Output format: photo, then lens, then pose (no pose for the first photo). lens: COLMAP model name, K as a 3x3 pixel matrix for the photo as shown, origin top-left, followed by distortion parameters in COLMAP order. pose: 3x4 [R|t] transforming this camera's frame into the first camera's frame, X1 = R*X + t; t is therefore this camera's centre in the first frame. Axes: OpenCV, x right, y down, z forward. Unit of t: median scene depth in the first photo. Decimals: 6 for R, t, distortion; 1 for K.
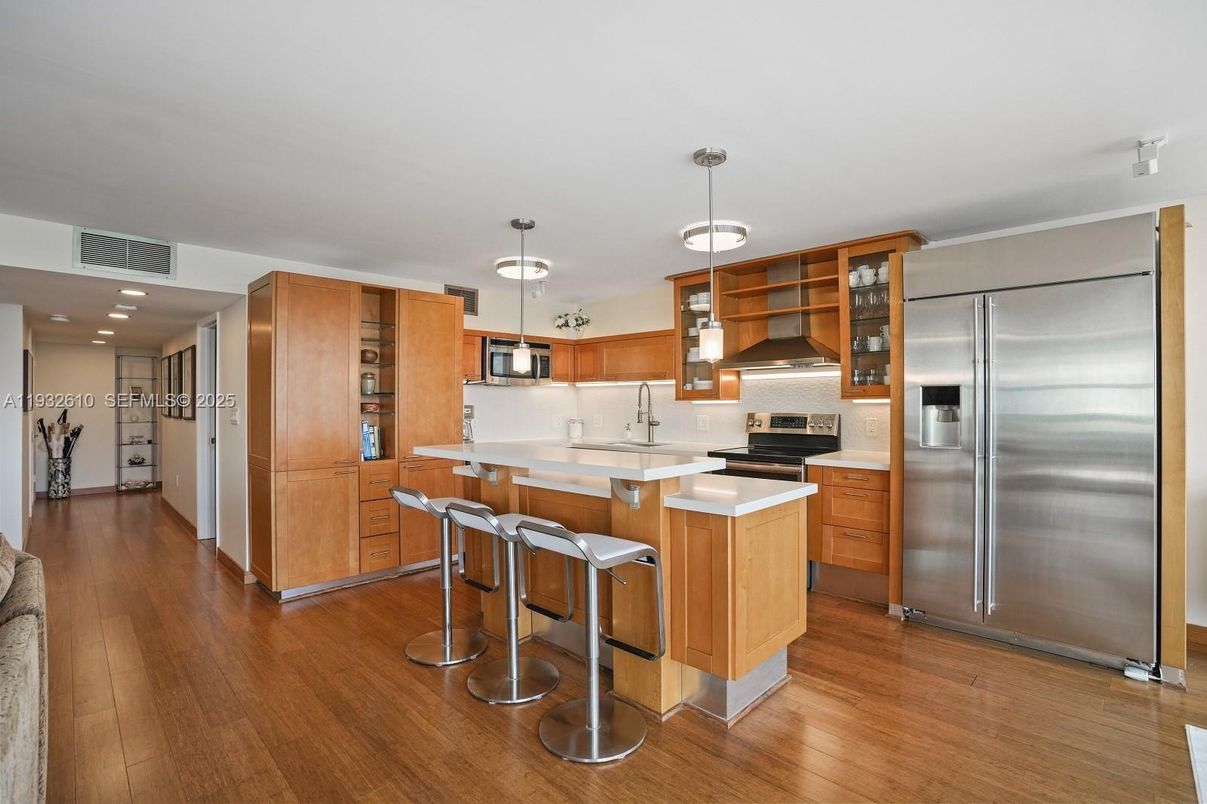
lens RADIAL K [[552.5, 0, 611.5], [0, 552.5, 399.3], [0, 0, 1]] dist [-0.040067, 0.003643]
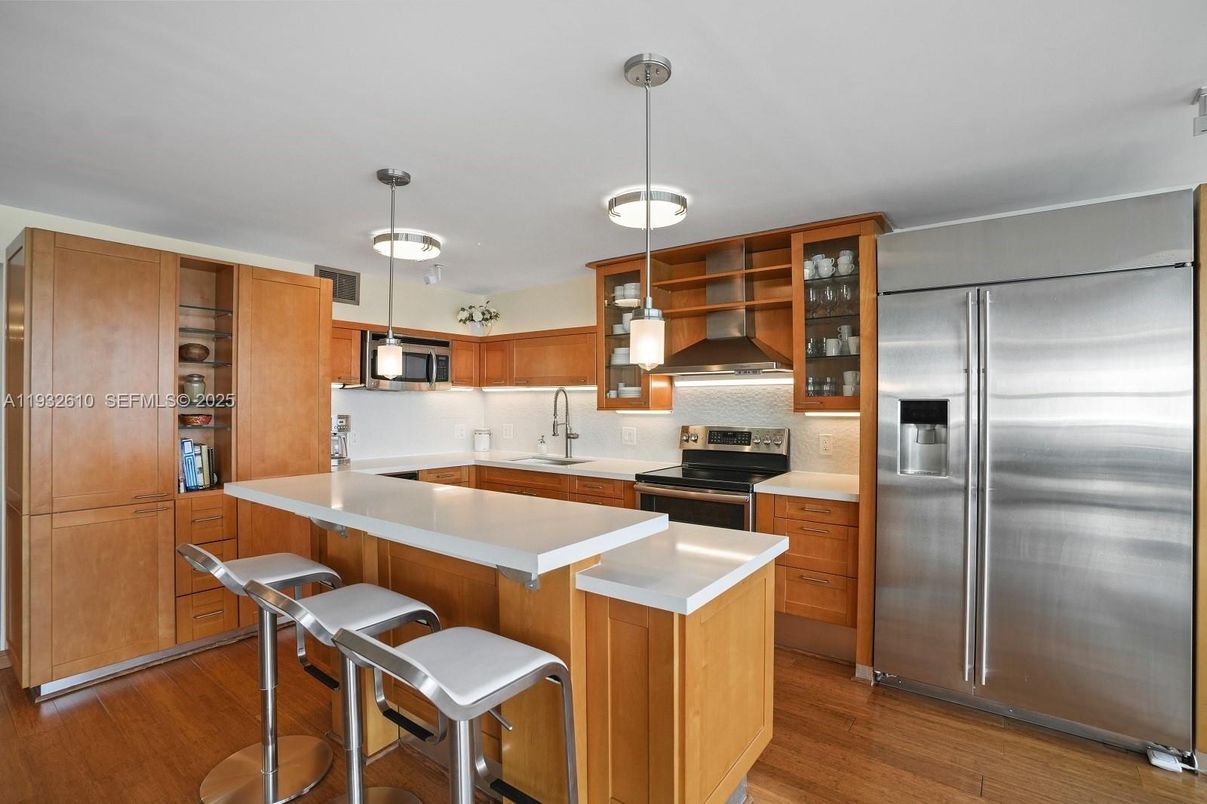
lens RADIAL K [[552.5, 0, 609.5], [0, 552.5, 400.8], [0, 0, 1]] dist [-0.040067, 0.003643]
pose [[0.991021, 0.004997, 0.133613, 0.028697], [-0.005271, 0.999985, 0.001701, -0.018959], [-0.133603, -0.002390, 0.991032, 0.218455]]
